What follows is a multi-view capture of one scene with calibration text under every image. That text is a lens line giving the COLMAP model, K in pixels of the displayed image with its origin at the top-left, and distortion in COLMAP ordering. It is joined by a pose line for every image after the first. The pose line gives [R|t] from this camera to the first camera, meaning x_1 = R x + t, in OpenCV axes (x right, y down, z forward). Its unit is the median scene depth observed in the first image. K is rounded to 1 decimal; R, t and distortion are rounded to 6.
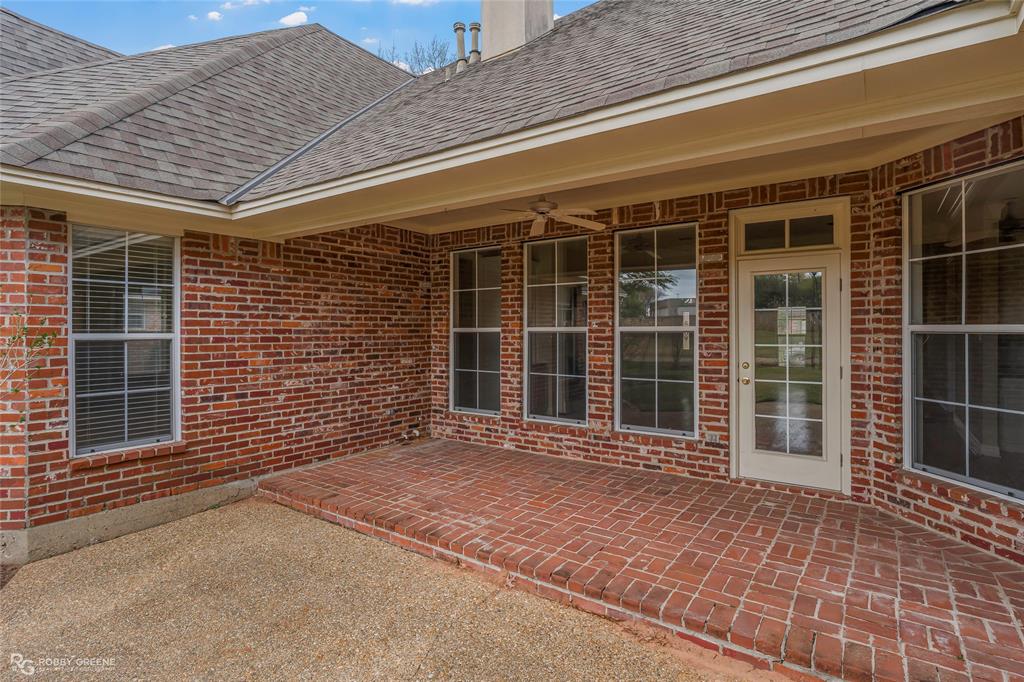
lens RADIAL K [[524.1, 0, 512.0], [0, 524.1, 331.6], [0, 0, 1]] dist [0.000012, -0.000180]
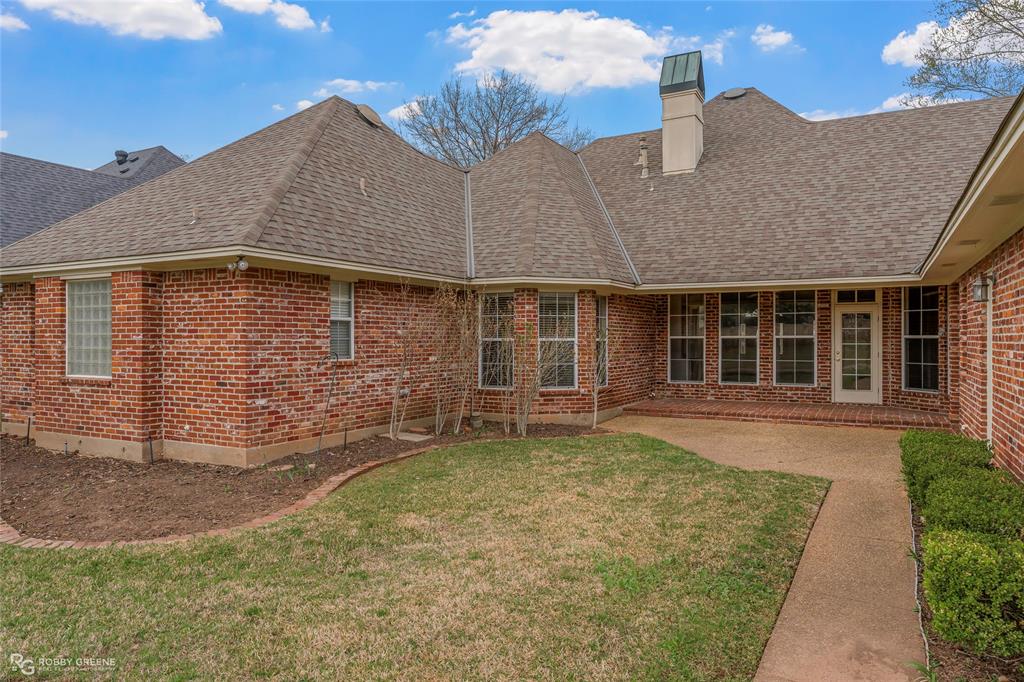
lens RADIAL K [[679.1, 0, 512.0], [0, 679.1, 341.0], [0, 0, 1]] dist [-0.002112, -0.000272]
pose [[0.993339, 0.002980, 0.115192, -1.315016], [-0.002794, 0.999995, -0.001780, 0.022149], [-0.115197, 0.001446, 0.993342, -1.785745]]
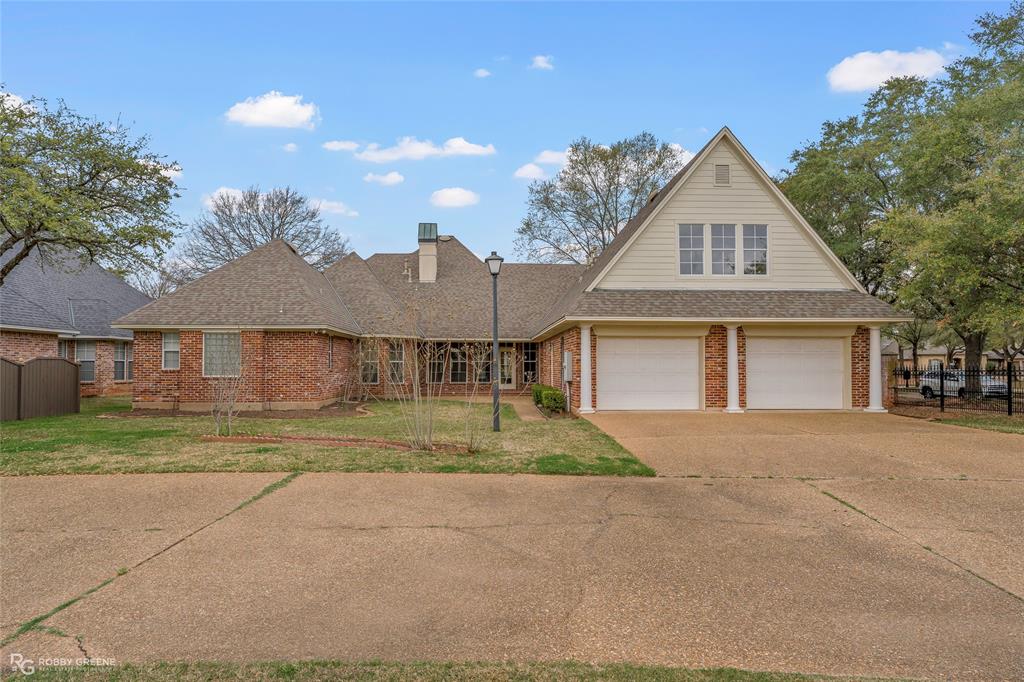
lens RADIAL K [[594.1, 0, 512.0], [0, 594.1, 341.0], [0, 0, 1]] dist [0.000197, -0.000001]
pose [[0.789134, 0.031623, 0.613407, -3.223108], [-0.000112, 0.998681, -0.051342, 0.096627], [-0.614222, 0.040447, 0.788096, -3.924877]]
